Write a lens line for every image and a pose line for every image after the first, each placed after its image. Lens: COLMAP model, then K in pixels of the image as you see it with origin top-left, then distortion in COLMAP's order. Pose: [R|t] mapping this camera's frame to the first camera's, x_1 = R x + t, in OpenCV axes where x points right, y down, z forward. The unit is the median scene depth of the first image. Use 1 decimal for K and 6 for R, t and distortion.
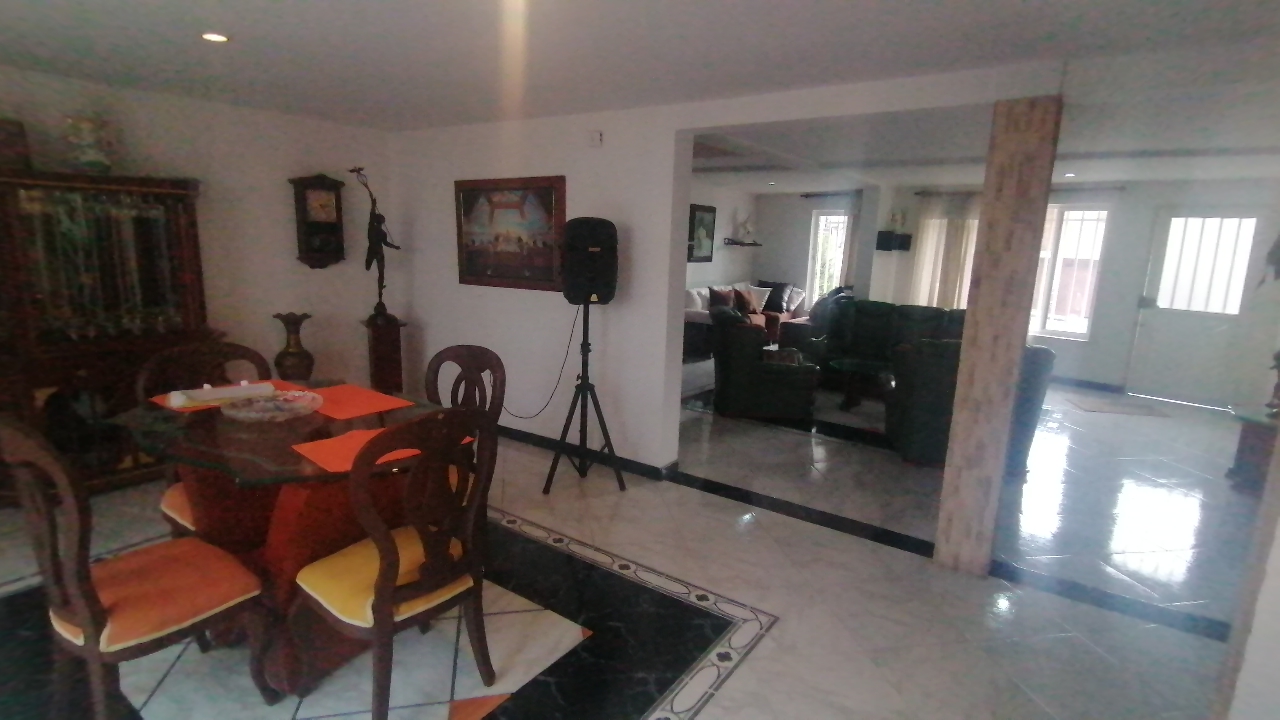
lens RADIAL K [[634.6, 0, 628.9], [0, 634.6, 356.4], [0, 0, 1]] dist [0.012813, -0.001699]
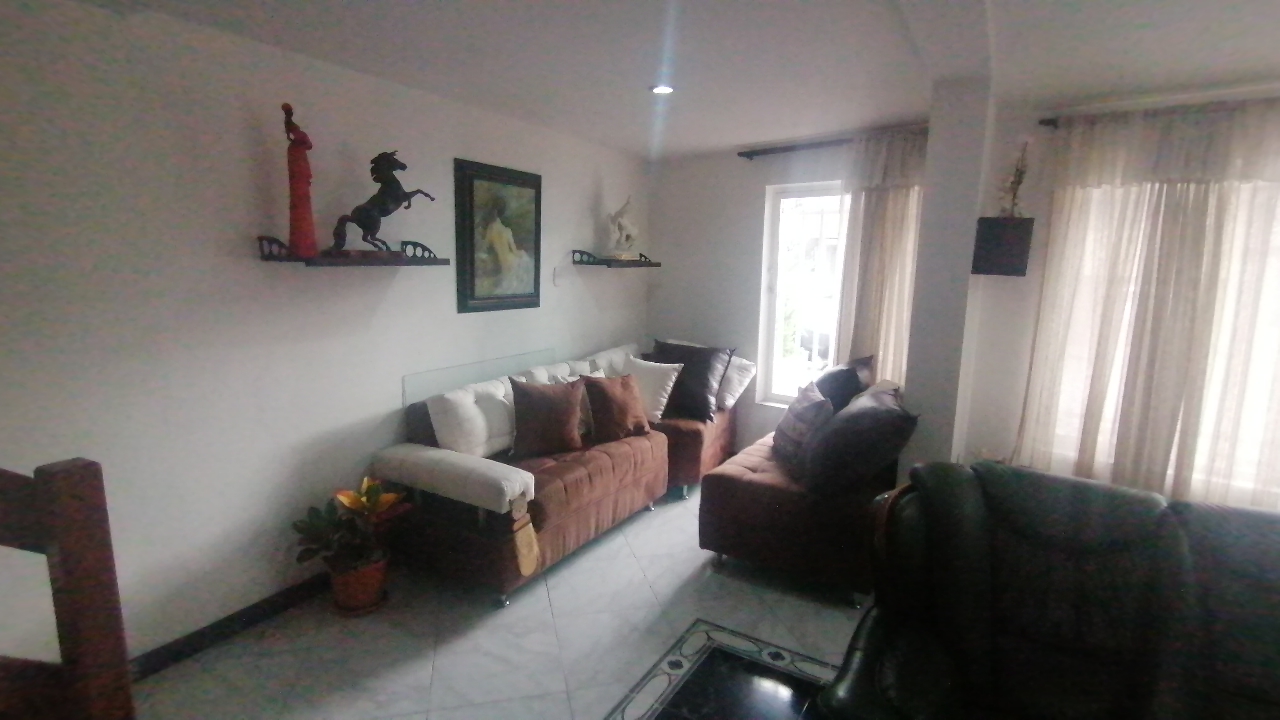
lens RADIAL K [[634.6, 0, 646.0], [0, 634.6, 365.1], [0, 0, 1]] dist [0.012813, -0.001699]
pose [[0.992716, -0.034627, 0.115398, 0.150317], [0.036229, 0.999274, -0.011816, -0.101860], [-0.114905, 0.015911, 0.993249, 0.571327]]
